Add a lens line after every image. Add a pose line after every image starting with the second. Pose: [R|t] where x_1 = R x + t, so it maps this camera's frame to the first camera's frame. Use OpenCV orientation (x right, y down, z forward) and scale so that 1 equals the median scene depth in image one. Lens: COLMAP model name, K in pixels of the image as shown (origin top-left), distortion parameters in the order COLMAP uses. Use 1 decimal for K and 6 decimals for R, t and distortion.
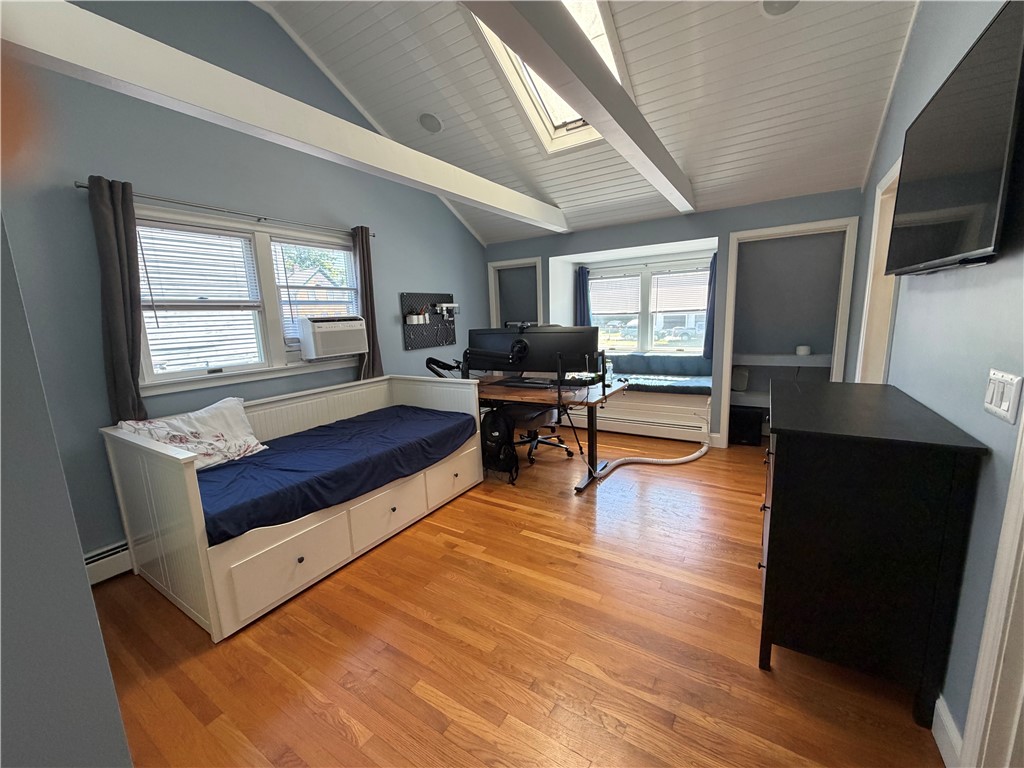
lens RADIAL K [[409.2, 0, 512.0], [0, 409.2, 384.0], [0, 0, 1]] dist [0.001319, 0.000034]
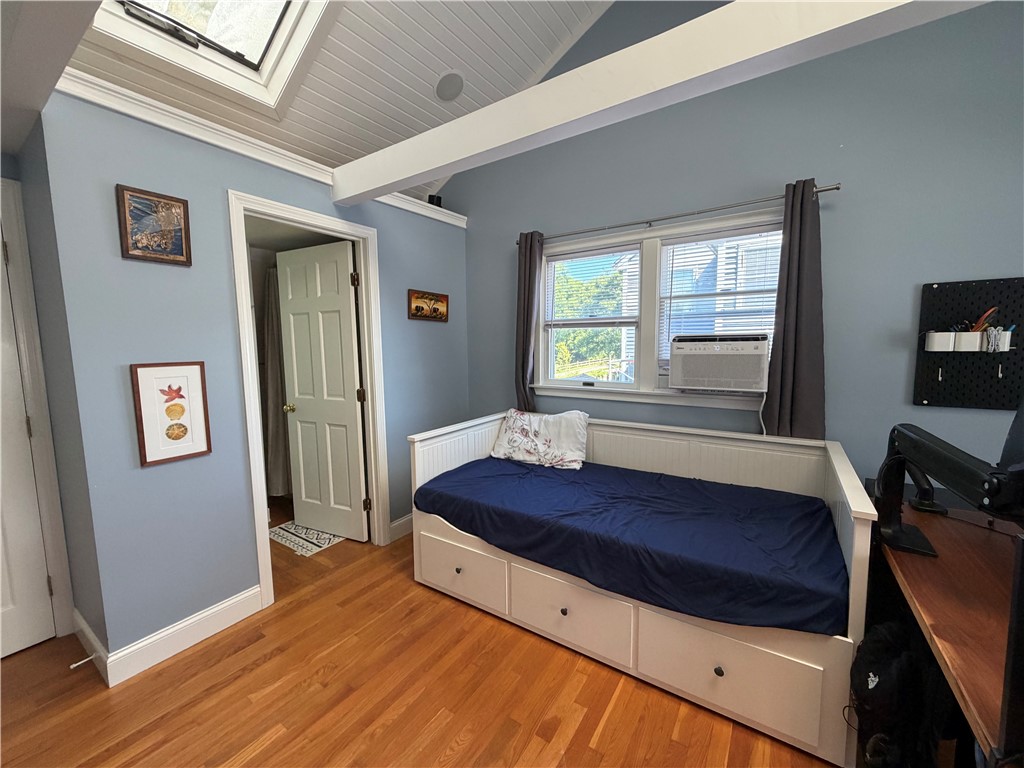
lens RADIAL K [[409.2, 0, 512.0], [0, 409.2, 384.0], [0, 0, 1]] dist [0.001319, 0.000034]
pose [[-0.030541, 0.142402, -0.989338, 0.320445], [-0.152060, 0.977616, 0.145409, -0.149214], [0.987899, 0.154880, -0.008204, 0.772812]]
